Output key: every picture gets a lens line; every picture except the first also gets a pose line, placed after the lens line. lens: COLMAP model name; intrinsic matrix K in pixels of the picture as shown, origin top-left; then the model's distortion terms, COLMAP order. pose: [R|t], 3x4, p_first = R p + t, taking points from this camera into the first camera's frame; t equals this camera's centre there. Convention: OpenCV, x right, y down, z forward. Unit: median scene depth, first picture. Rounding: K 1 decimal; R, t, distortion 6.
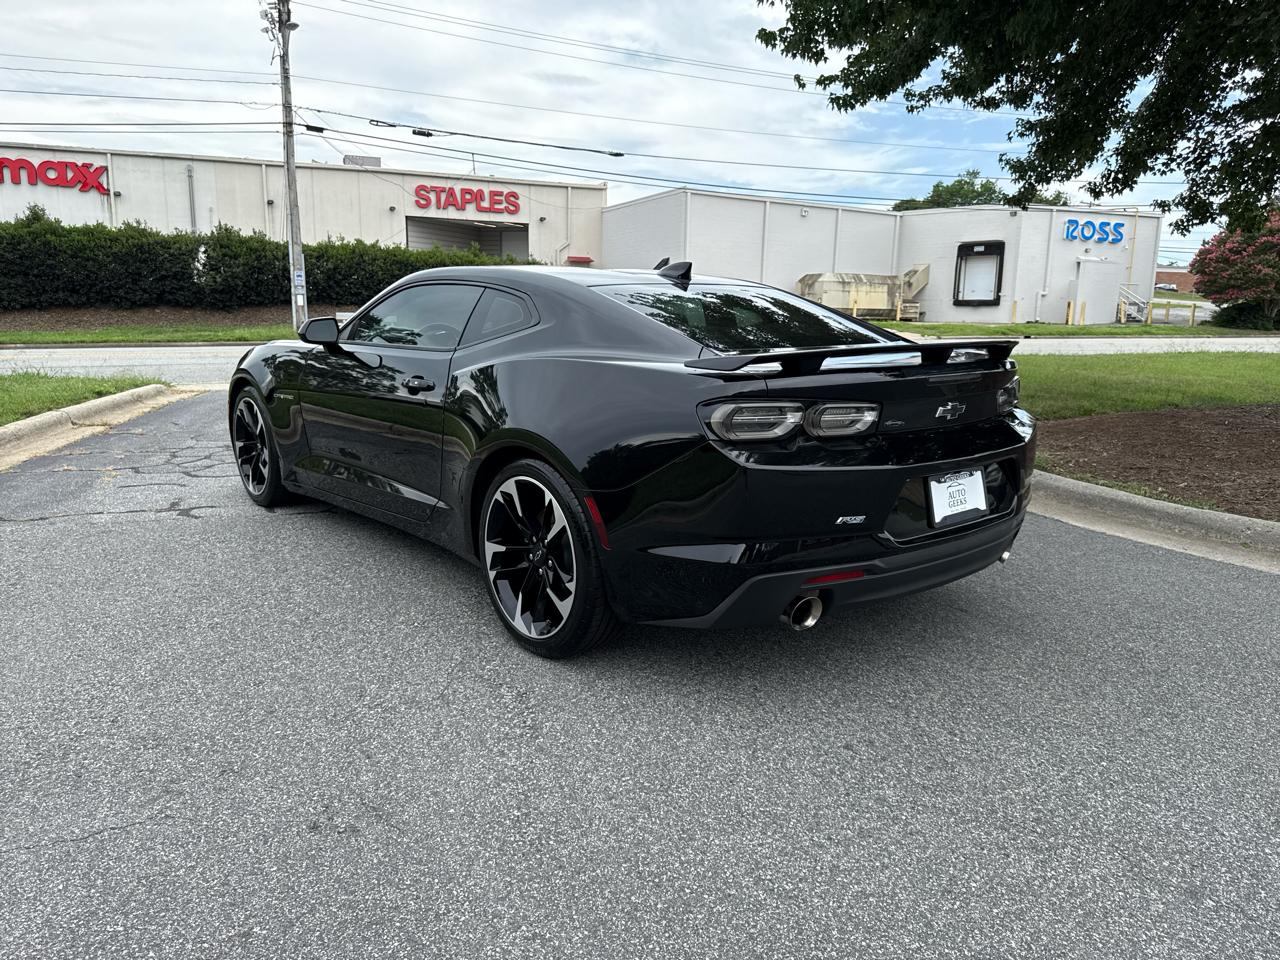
lens RADIAL K [[947.7, 0, 643.6], [0, 947.7, 478.2], [0, 0, 1]] dist [0.003046, -0.009276]
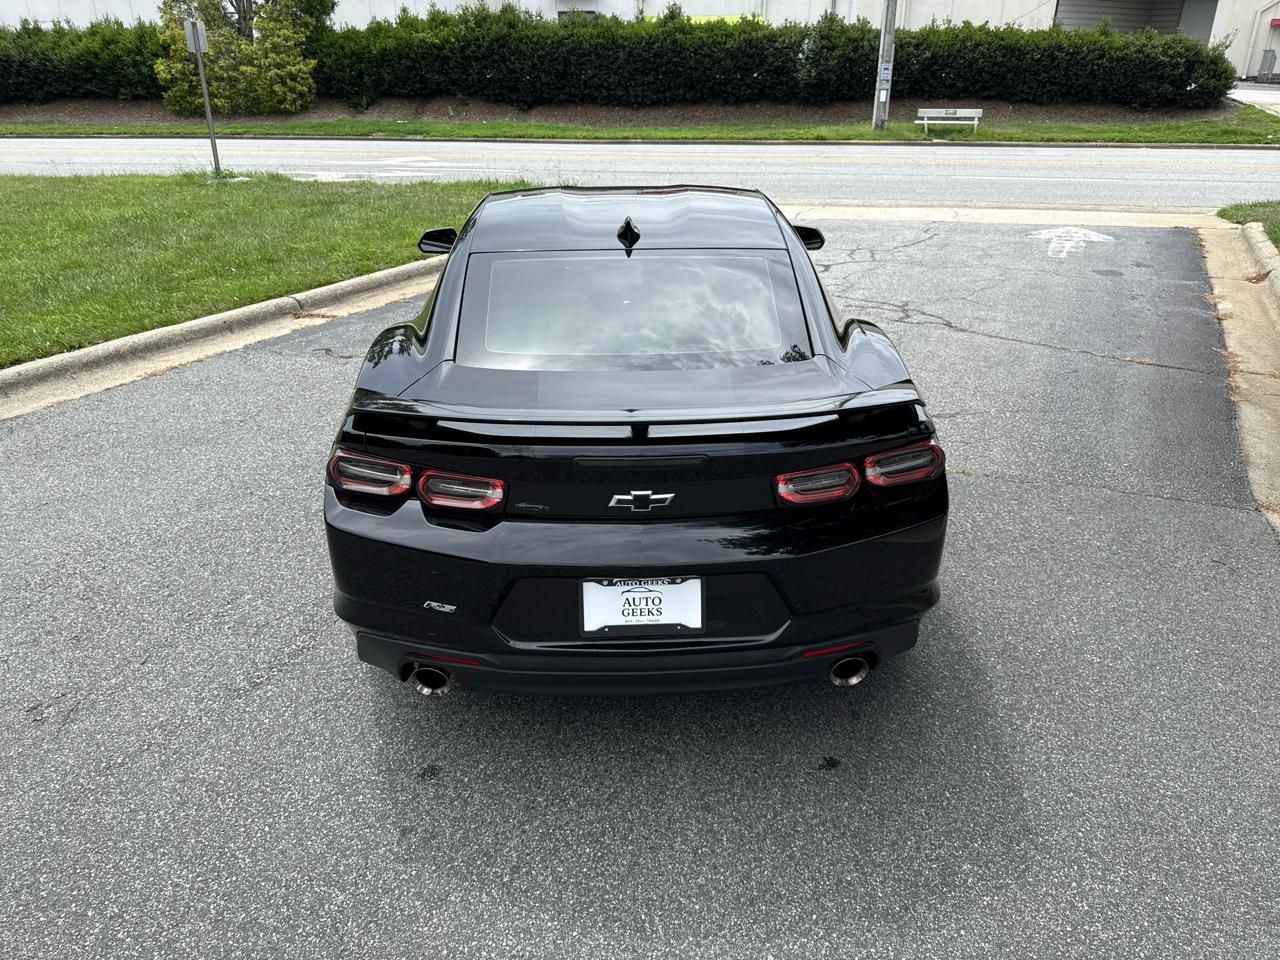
lens RADIAL K [[947.7, 0, 643.6], [0, 947.7, 478.2], [0, 0, 1]] dist [0.003046, -0.009276]
pose [[0.780816, 0.232925, -0.579717, 0.096914], [-0.097650, 0.961998, 0.254998, -0.036170], [0.617082, -0.142497, 0.773889, 0.050185]]
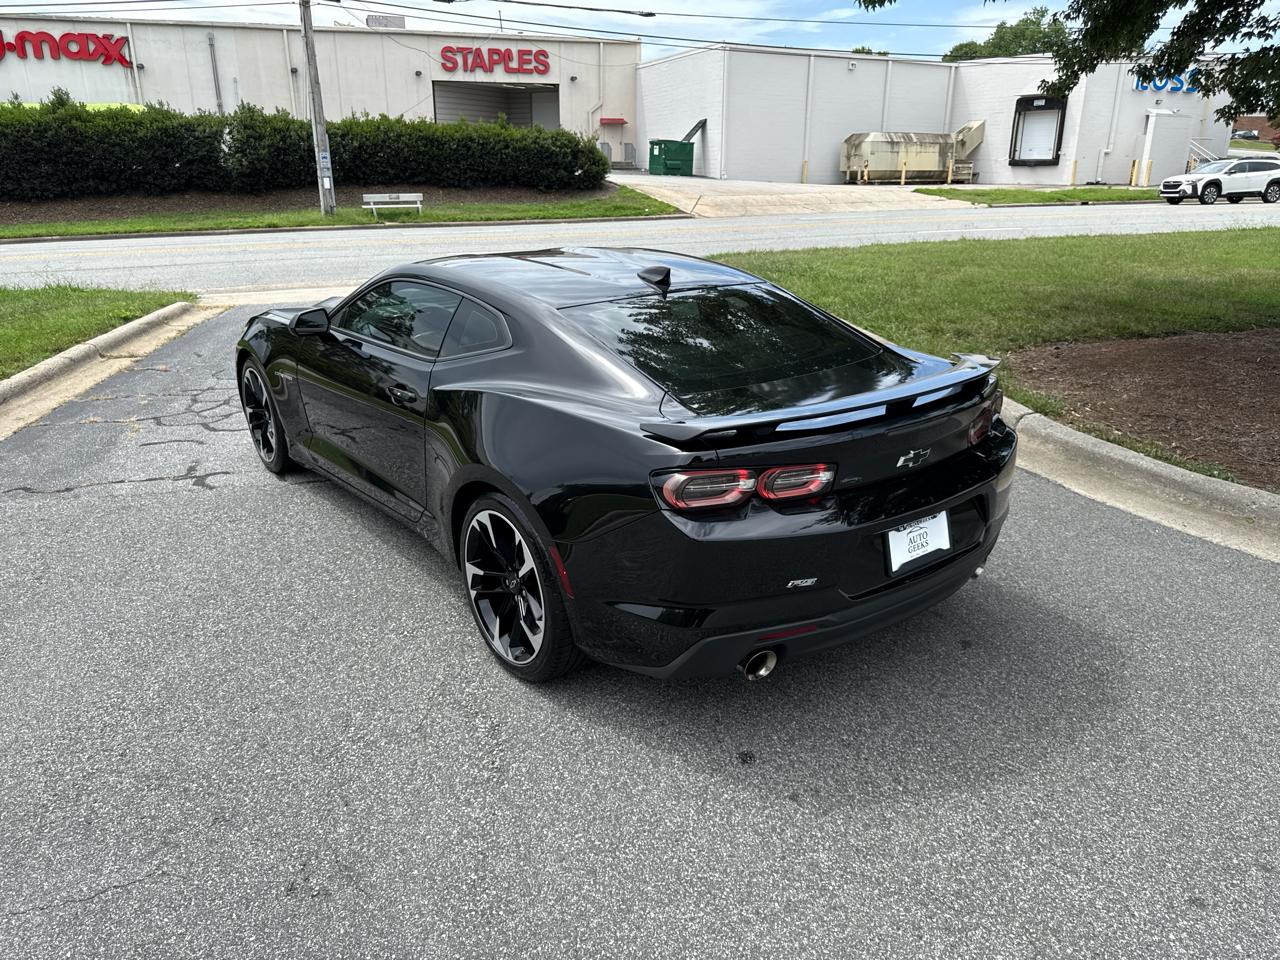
lens RADIAL K [[949.3, 0, 633.7], [0, 949.3, 481.0], [0, 0, 1]] dist [-0.000654, -0.006938]
pose [[0.998415, -0.001396, -0.056269, 0.010764], [0.009712, 0.988971, 0.147787, -0.024628], [0.055442, -0.148099, 0.987417, -0.000313]]
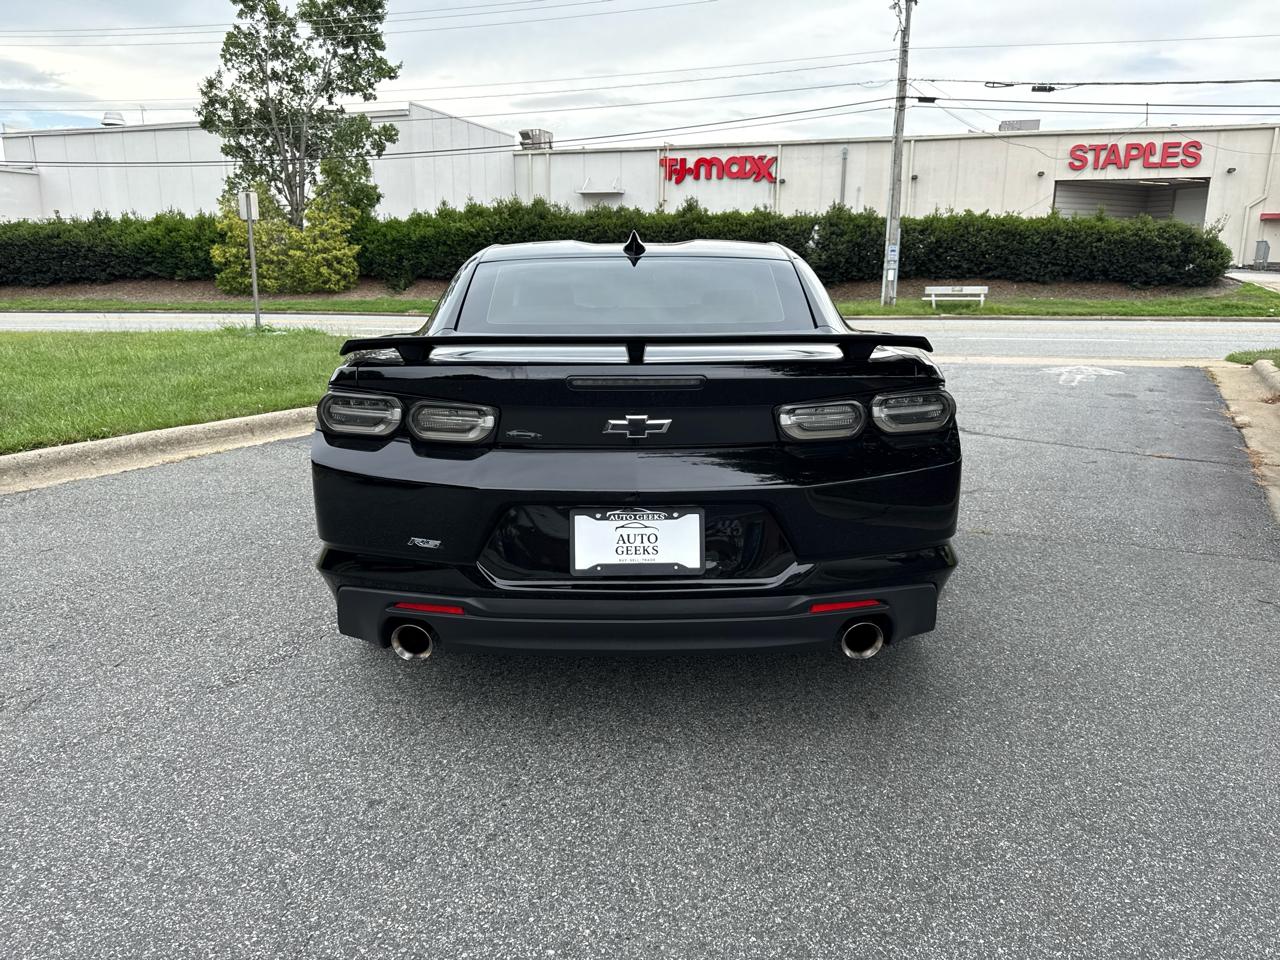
lens RADIAL K [[945.1, 0, 635.7], [0, 945.1, 483.2], [0, 0, 1]] dist [0.006322, -0.011768]
pose [[0.761074, 0.123484, -0.636803, 0.100813], [-0.102349, 0.992276, 0.070091, -0.009990], [0.640539, 0.011832, 0.767834, 0.053442]]
